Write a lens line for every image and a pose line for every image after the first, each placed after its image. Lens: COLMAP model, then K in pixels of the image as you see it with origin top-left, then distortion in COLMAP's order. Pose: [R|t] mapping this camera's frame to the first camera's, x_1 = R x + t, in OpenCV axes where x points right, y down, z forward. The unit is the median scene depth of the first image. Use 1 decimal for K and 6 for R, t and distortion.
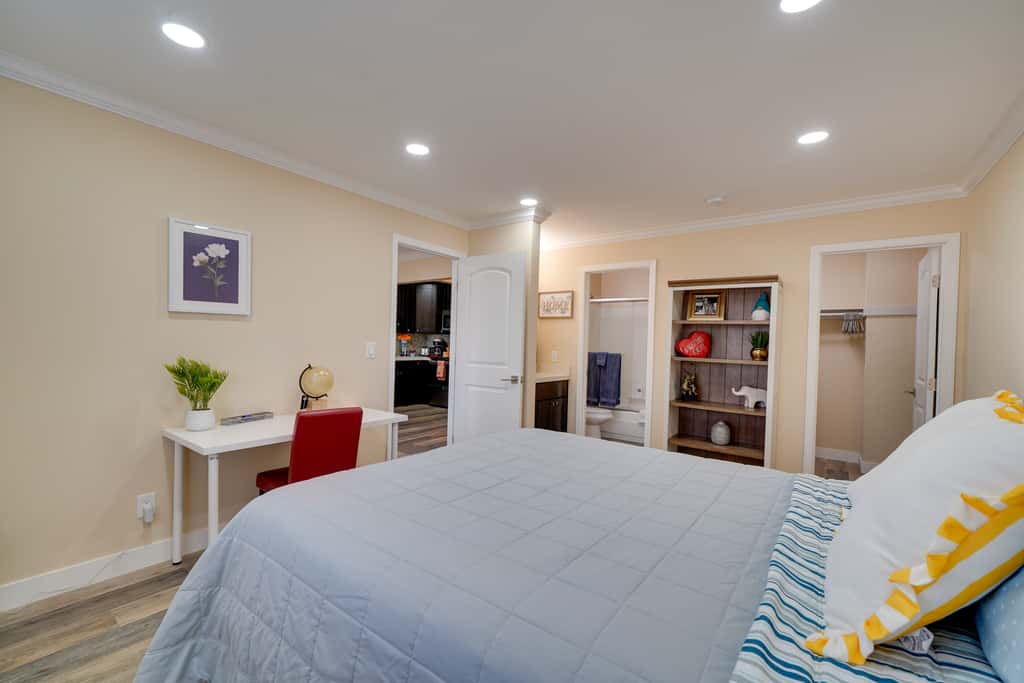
lens RADIAL K [[420.8, 0, 512.0], [0, 420.8, 341.5], [0, 0, 1]] dist [-0.000295, -0.000033]
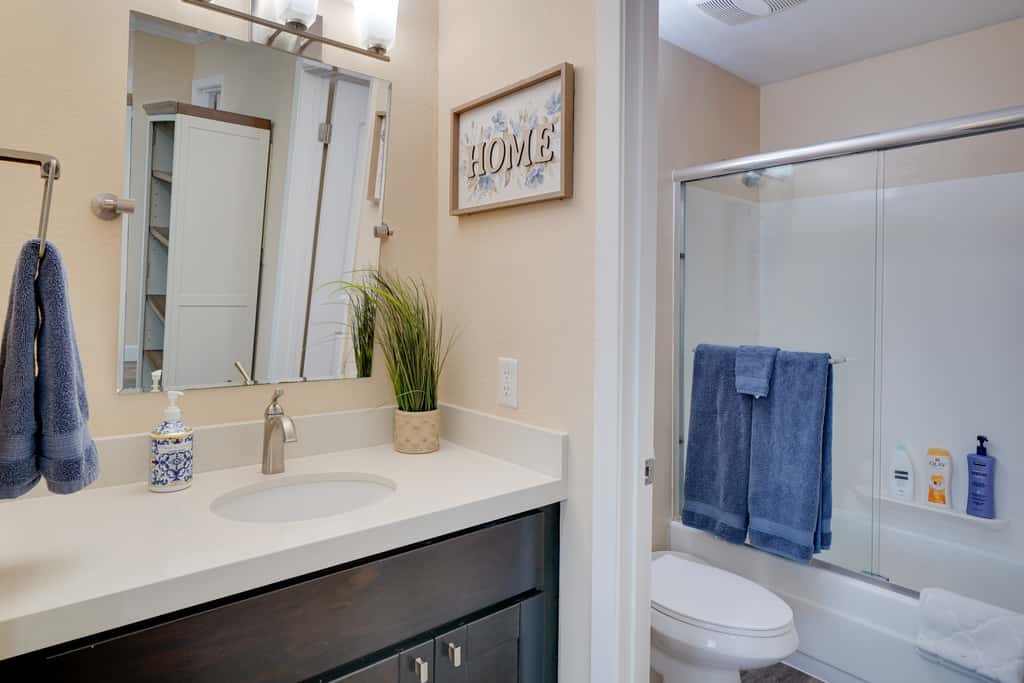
lens RADIAL K [[615.8, 0, 514.3], [0, 615.8, 297.2], [0, 0, 1]] dist [-0.001836, -0.000211]
pose [[0.974809, -0.014865, -0.222544, 0.156305], [0.013580, 0.999881, -0.007306, -0.005710], [0.222626, 0.004100, 0.974895, 0.597906]]
